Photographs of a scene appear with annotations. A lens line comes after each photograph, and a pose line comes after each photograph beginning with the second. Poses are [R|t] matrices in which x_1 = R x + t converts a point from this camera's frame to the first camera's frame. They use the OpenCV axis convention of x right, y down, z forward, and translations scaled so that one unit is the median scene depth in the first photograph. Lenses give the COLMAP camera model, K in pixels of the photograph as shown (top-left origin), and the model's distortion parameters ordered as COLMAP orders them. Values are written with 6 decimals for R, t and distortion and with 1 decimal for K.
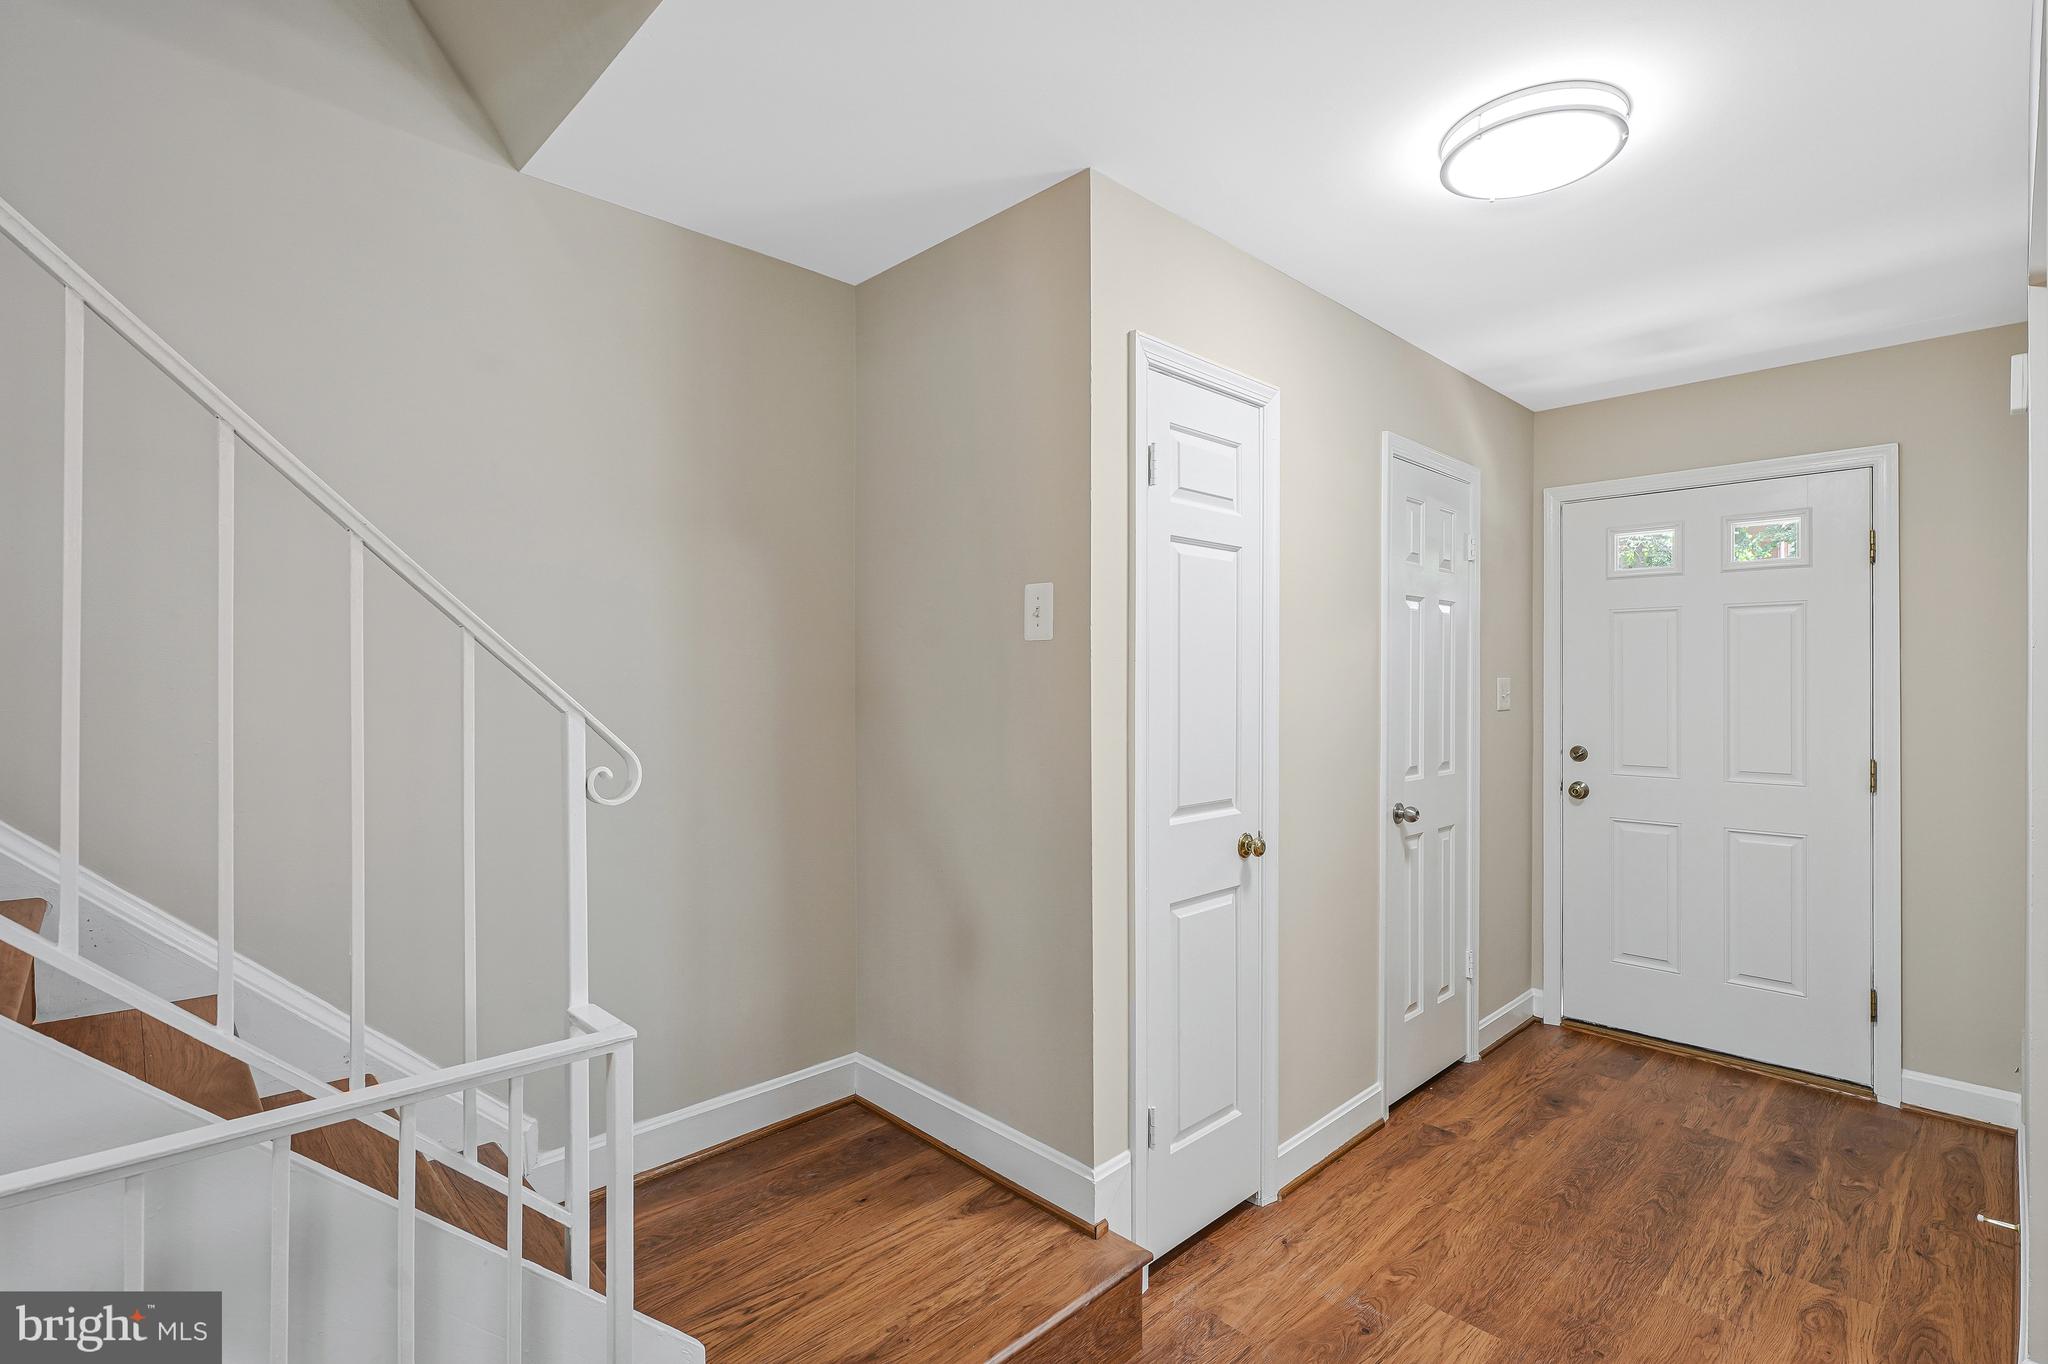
lens RADIAL K [[968.4, 0, 1020.3], [0, 968.4, 679.2], [0, 0, 1]] dist [0.000086, -0.000169]
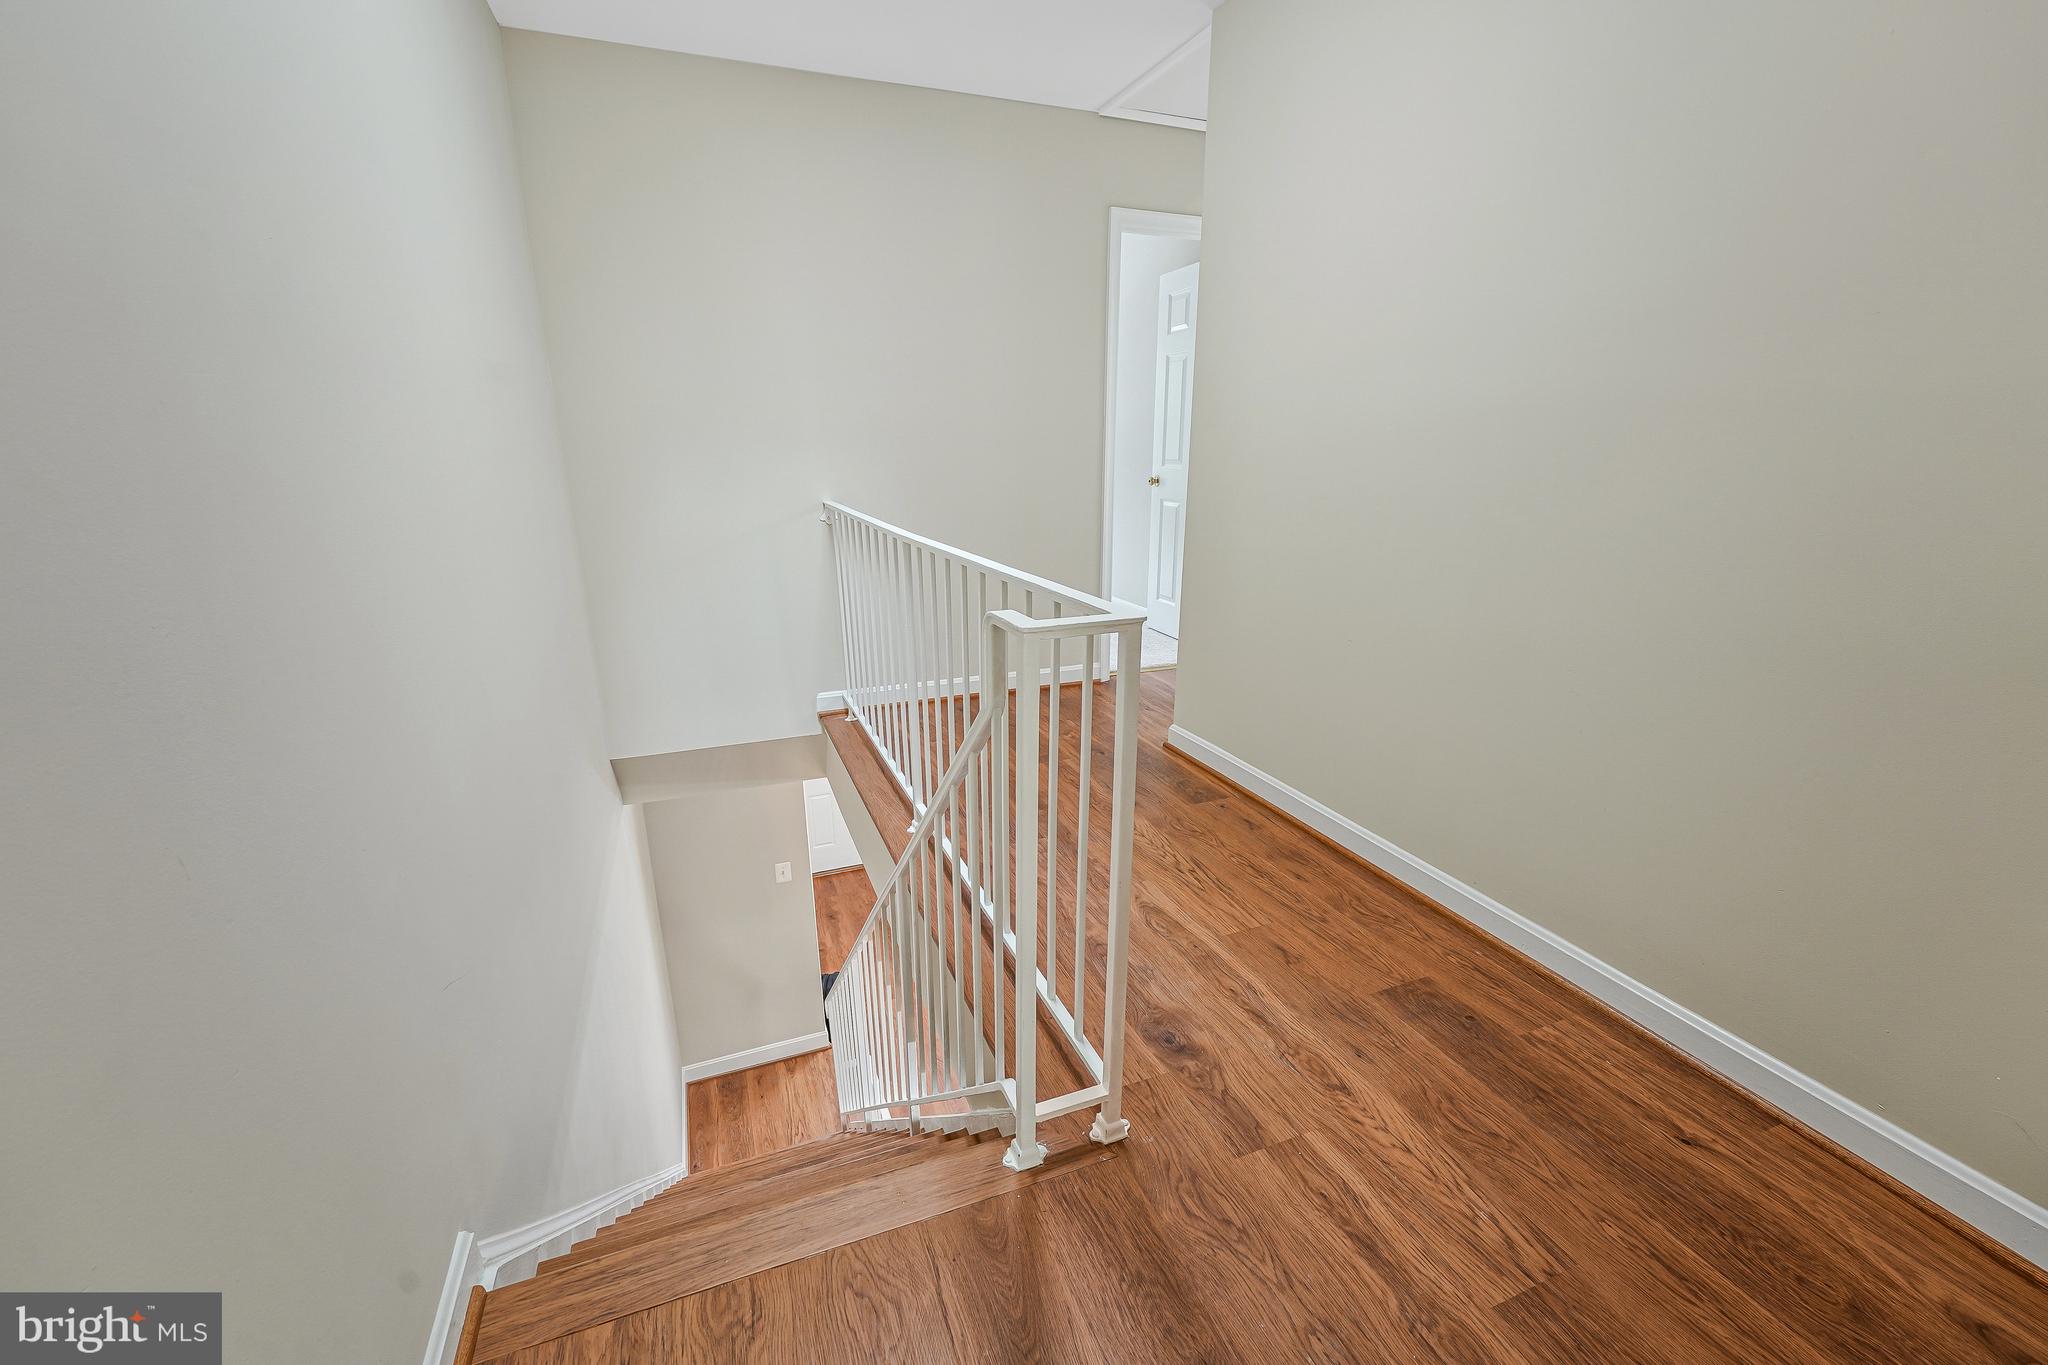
lens RADIAL K [[856.1, 0, 1020.8], [0, 856.1, 686.2], [0, 0, 1]] dist [-0.003105, 0.001172]
pose [[0.365746, -0.268696, 0.891085, -1.707114], [0.008972, 0.958393, 0.285309, -1.228101], [-0.930671, -0.096356, 0.352939, -0.402307]]
